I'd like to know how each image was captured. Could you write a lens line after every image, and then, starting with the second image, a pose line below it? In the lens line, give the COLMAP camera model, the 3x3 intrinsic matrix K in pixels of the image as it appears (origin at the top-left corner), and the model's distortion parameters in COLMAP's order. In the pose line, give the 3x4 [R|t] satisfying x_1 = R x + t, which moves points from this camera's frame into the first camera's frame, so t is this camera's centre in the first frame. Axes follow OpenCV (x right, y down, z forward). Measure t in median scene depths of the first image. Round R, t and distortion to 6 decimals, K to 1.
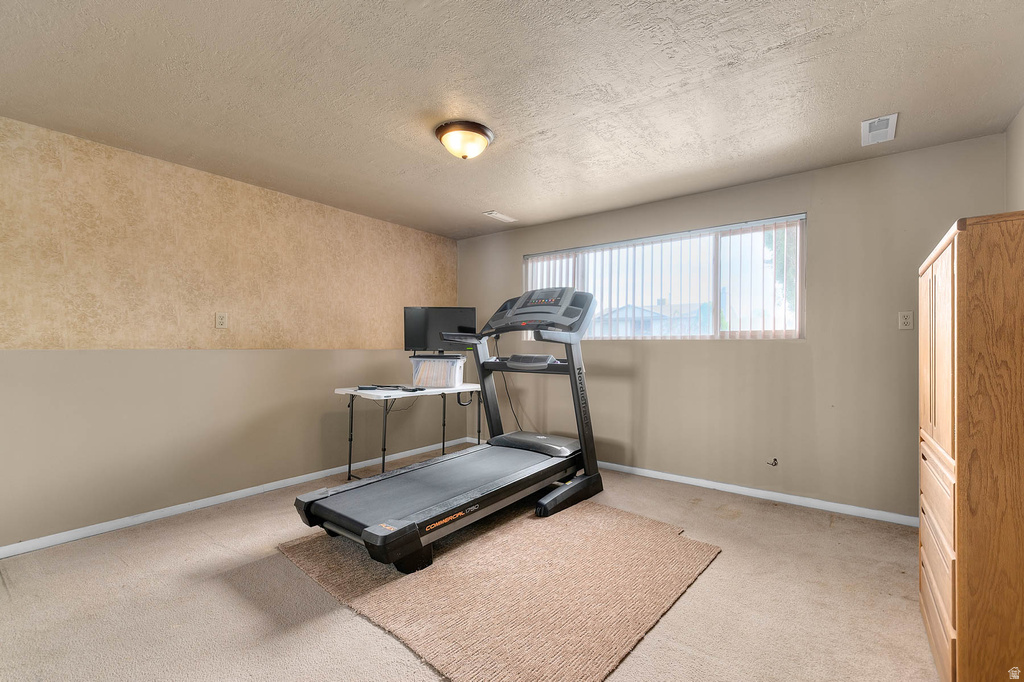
lens RADIAL K [[446.5, 0, 512.0], [0, 446.5, 341.0], [0, 0, 1]] dist [0.000155, 0.000167]
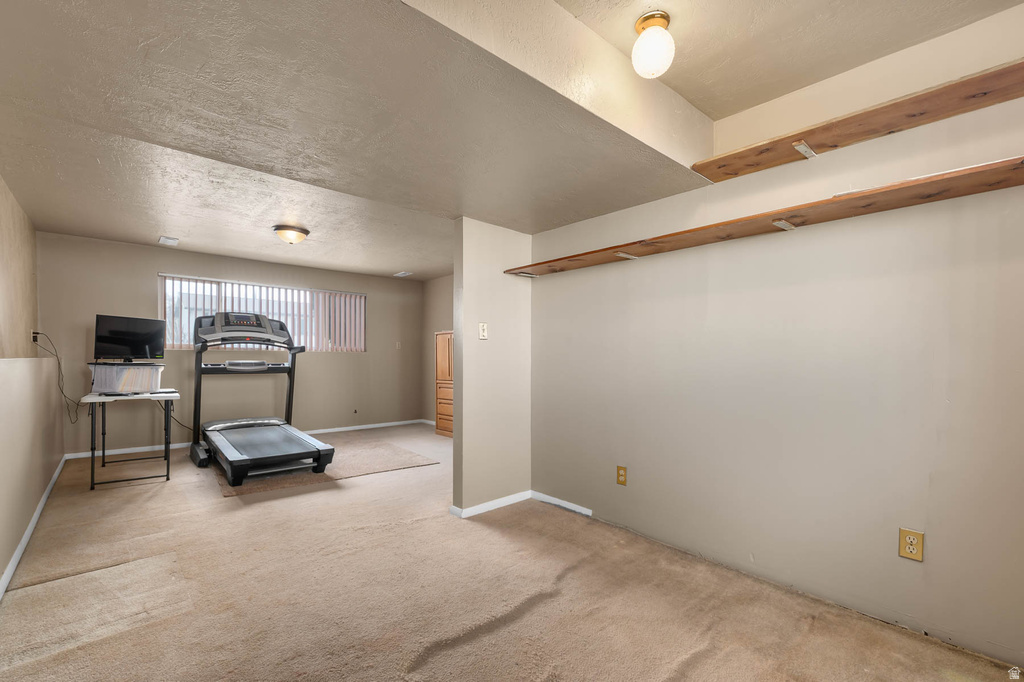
lens RADIAL K [[433.0, 0, 518.7], [0, 433.0, 351.5], [0, 0, 1]] dist [-0.000153, 0.000141]
pose [[0.191585, 0.010581, 0.981419, -1.170950], [-0.013597, 0.999875, -0.008126, -0.000323], [-0.981382, -0.011787, 0.191705, -0.118165]]
